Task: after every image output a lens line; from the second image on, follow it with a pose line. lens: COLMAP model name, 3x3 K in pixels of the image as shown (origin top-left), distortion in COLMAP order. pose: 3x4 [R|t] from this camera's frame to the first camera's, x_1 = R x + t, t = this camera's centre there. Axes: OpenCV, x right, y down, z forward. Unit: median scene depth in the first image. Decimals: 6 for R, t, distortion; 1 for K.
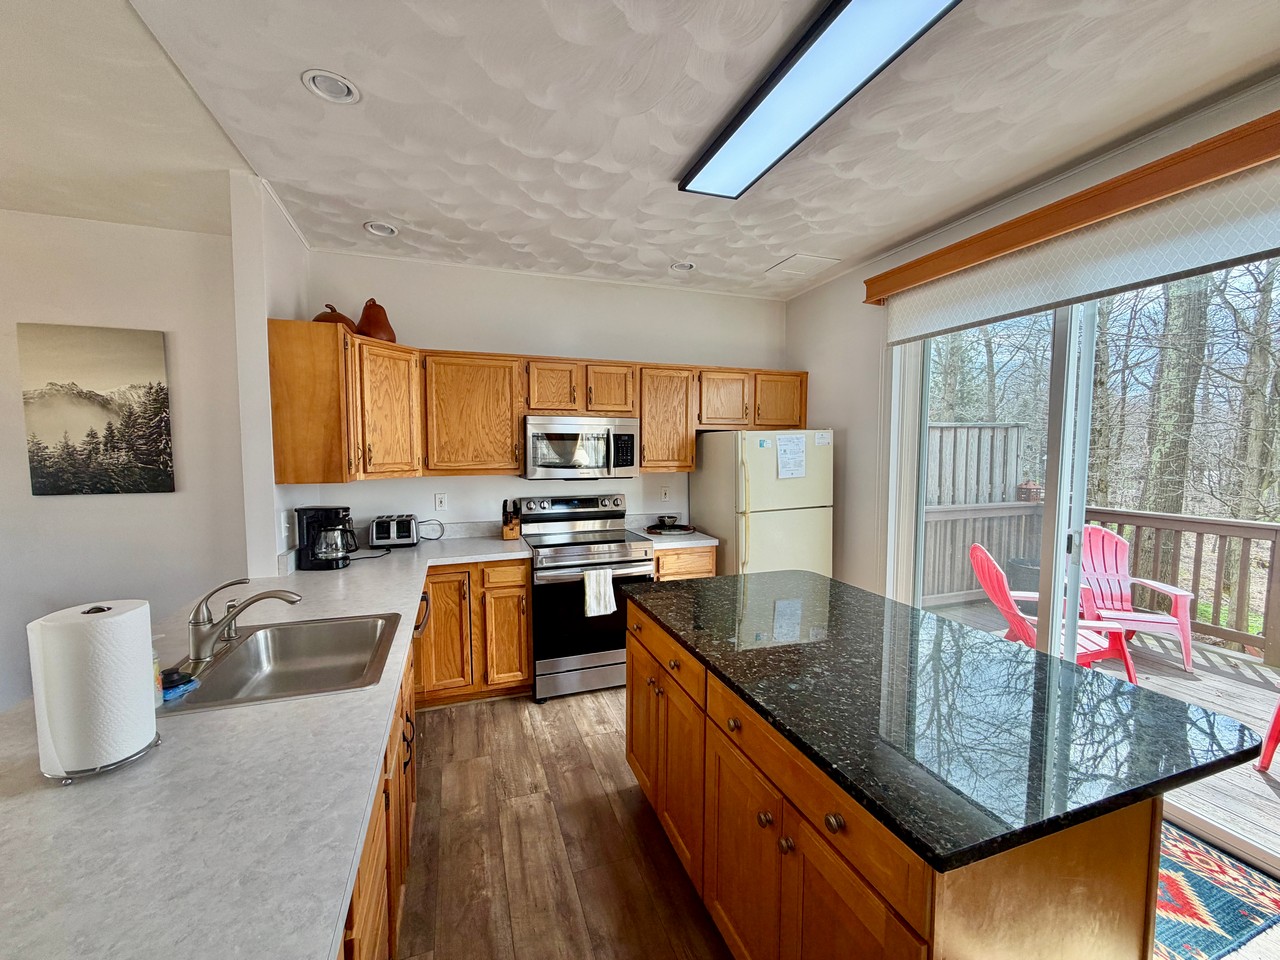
lens RADIAL K [[510.2, 0, 634.0], [0, 510.2, 479.3], [0, 0, 1]] dist [-0.000904, 0.000277]
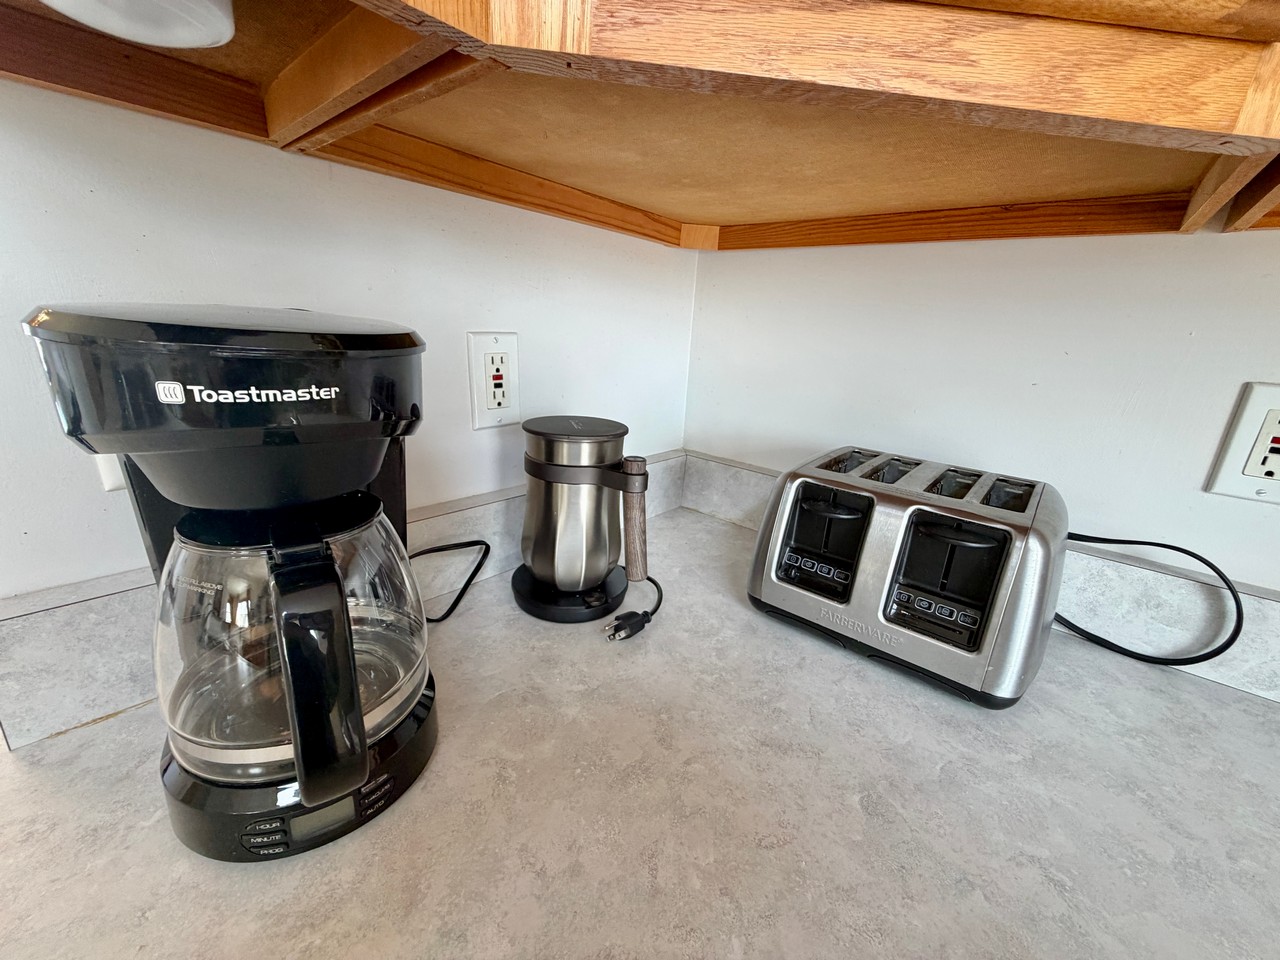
lens RADIAL K [[510.2, 0, 639.3], [0, 510.2, 481.5], [0, 0, 1]] dist [-0.000904, 0.000277]
pose [[0.488433, 0.266108, -0.831035, -0.360709], [-0.098902, 0.963111, 0.250271, 0.040751], [0.866978, -0.040050, 0.496734, 0.807907]]
